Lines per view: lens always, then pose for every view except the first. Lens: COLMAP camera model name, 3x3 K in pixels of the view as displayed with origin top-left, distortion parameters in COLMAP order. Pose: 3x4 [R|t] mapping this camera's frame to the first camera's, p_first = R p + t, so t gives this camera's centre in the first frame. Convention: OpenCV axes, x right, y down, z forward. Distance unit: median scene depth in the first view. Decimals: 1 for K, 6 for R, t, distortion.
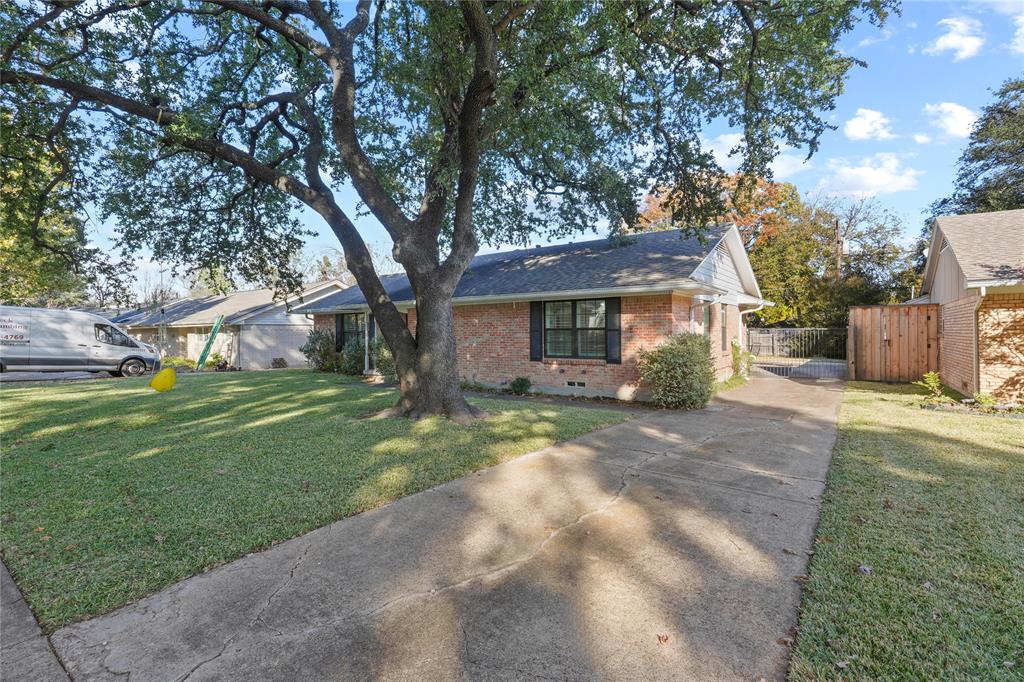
lens RADIAL K [[469.8, 0, 511.7], [0, 469.8, 336.8], [0, 0, 1]] dist [-0.010157, 0.001651]
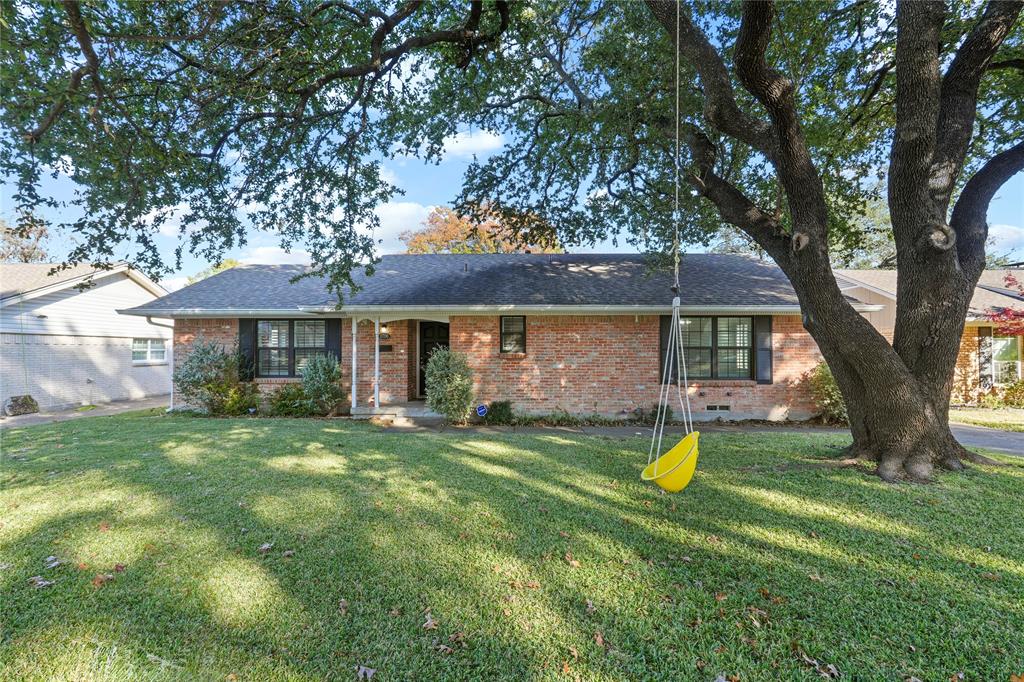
lens RADIAL K [[469.8, 0, 512.0], [0, 469.8, 346.5], [0, 0, 1]] dist [-0.010157, 0.001651]
pose [[0.817874, 0.013196, 0.575247, -0.712231], [-0.000093, 0.999740, -0.022801, 0.001686], [-0.575398, 0.018595, 0.817662, 0.476831]]
